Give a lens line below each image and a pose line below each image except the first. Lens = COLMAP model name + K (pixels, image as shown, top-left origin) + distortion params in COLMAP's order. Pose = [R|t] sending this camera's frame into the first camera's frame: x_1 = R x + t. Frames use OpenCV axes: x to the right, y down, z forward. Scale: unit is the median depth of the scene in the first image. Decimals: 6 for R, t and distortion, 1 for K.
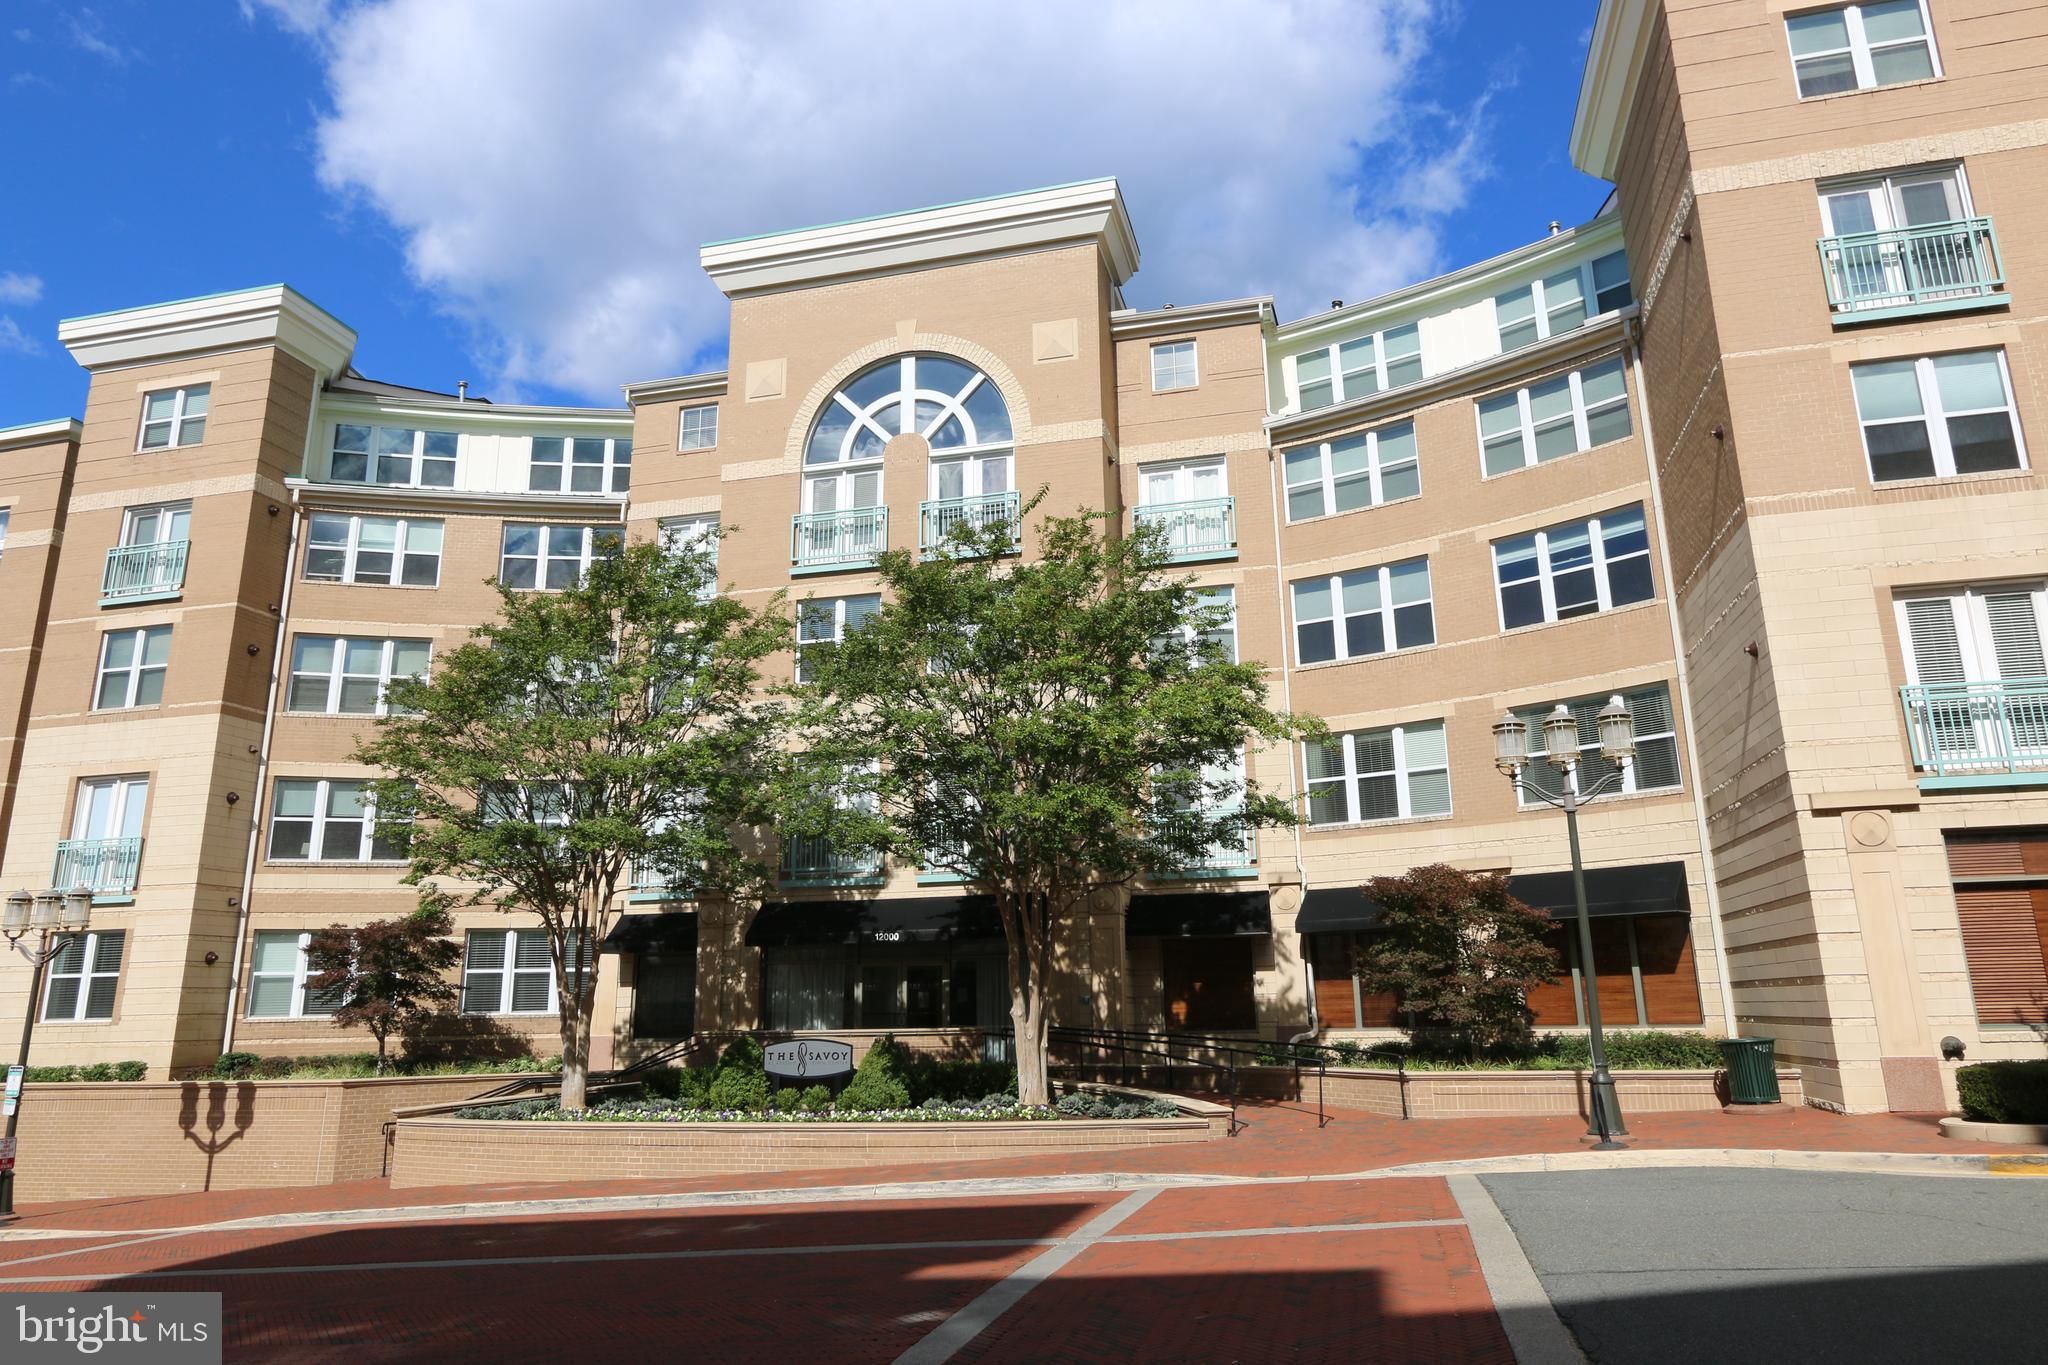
lens RADIAL K [[1338.7, 0, 1025.9], [0, 1338.7, 686.2], [0, 0, 1]] dist [-0.006292, 0.001567]
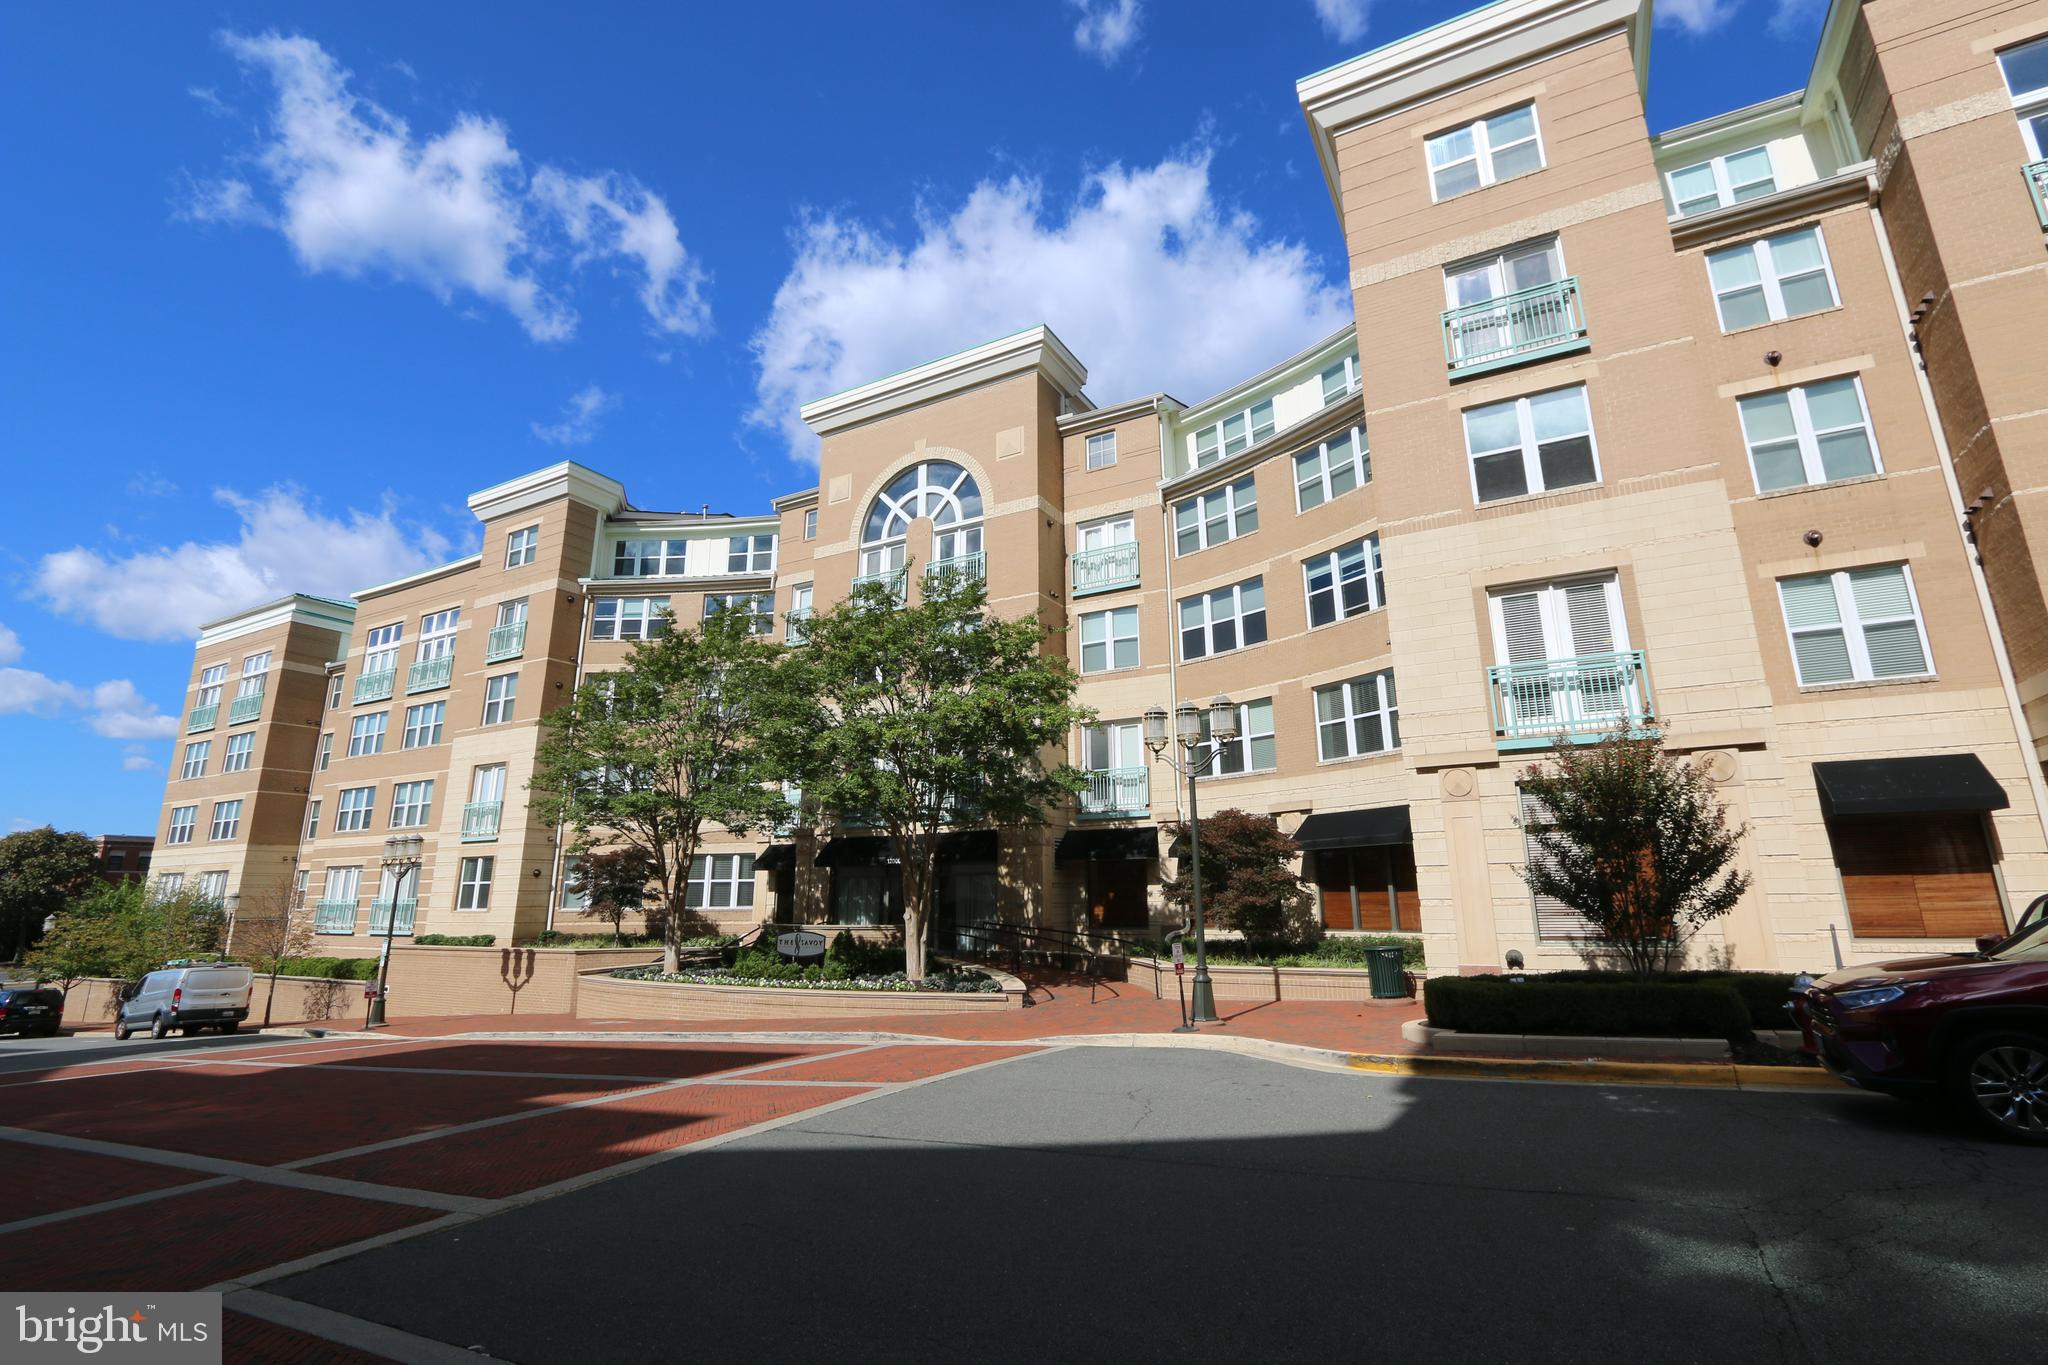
lens RADIAL K [[936.3, 0, 1025.3], [0, 936.3, 677.3], [0, 0, 1]] dist [-0.019099, 0.003853]
pose [[0.967764, -0.050758, -0.246693, 0.287570], [0.052582, 0.998616, 0.000807, -0.008735], [0.246310, -0.013753, 0.969093, 0.033652]]
